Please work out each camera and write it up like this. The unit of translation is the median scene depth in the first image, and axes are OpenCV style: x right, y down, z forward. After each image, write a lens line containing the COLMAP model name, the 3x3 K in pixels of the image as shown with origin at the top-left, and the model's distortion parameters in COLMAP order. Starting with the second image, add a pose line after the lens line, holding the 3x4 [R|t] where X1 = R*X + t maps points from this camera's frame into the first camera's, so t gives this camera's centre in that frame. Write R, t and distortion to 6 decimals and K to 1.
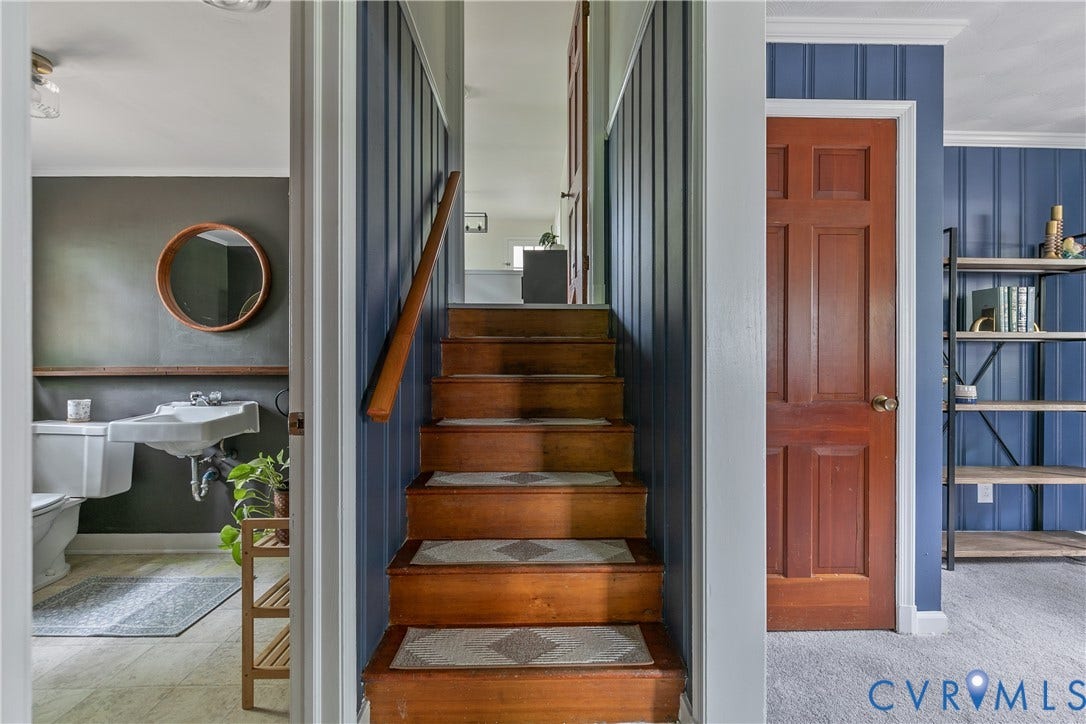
lens RADIAL K [[514.9, 0, 568.5], [0, 514.9, 357.6], [0, 0, 1]] dist [0.001119, 0.000163]
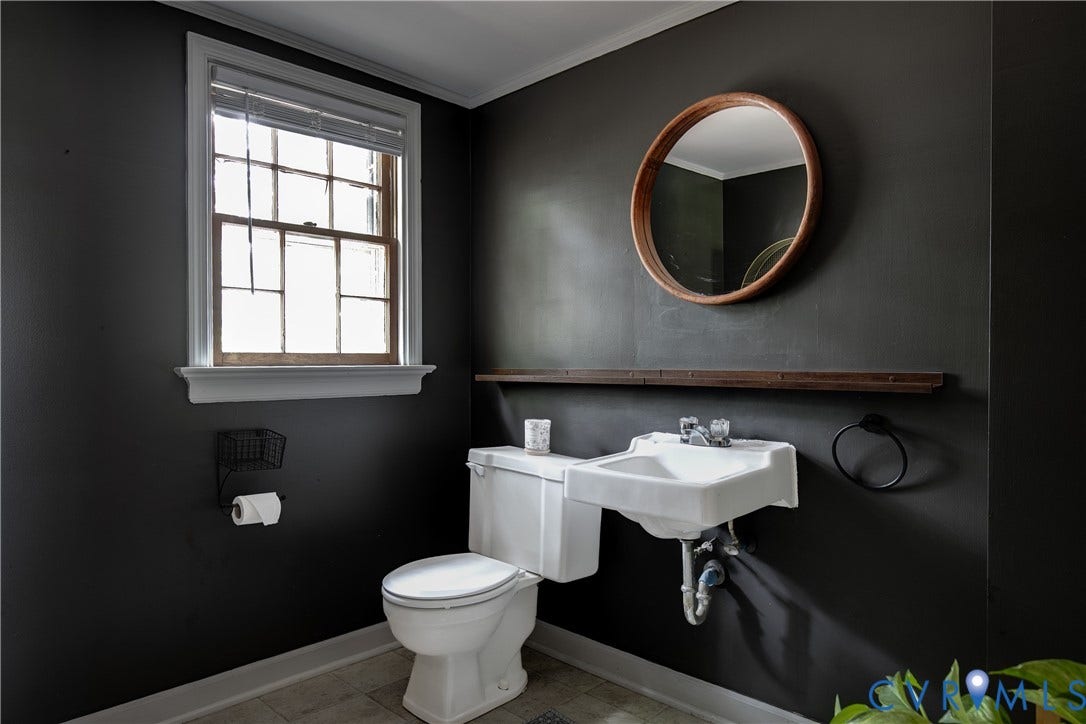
lens RADIAL K [[643.8, 0, 543.0], [0, 643.8, 362.0], [0, 0, 1]] dist [0.007667, -0.000193]
pose [[0.679254, 0.001395, -0.733902, -0.333568], [0.000328, 0.999998, 0.002205, 0.007036], [0.733903, -0.001738, 0.679252, 0.432578]]
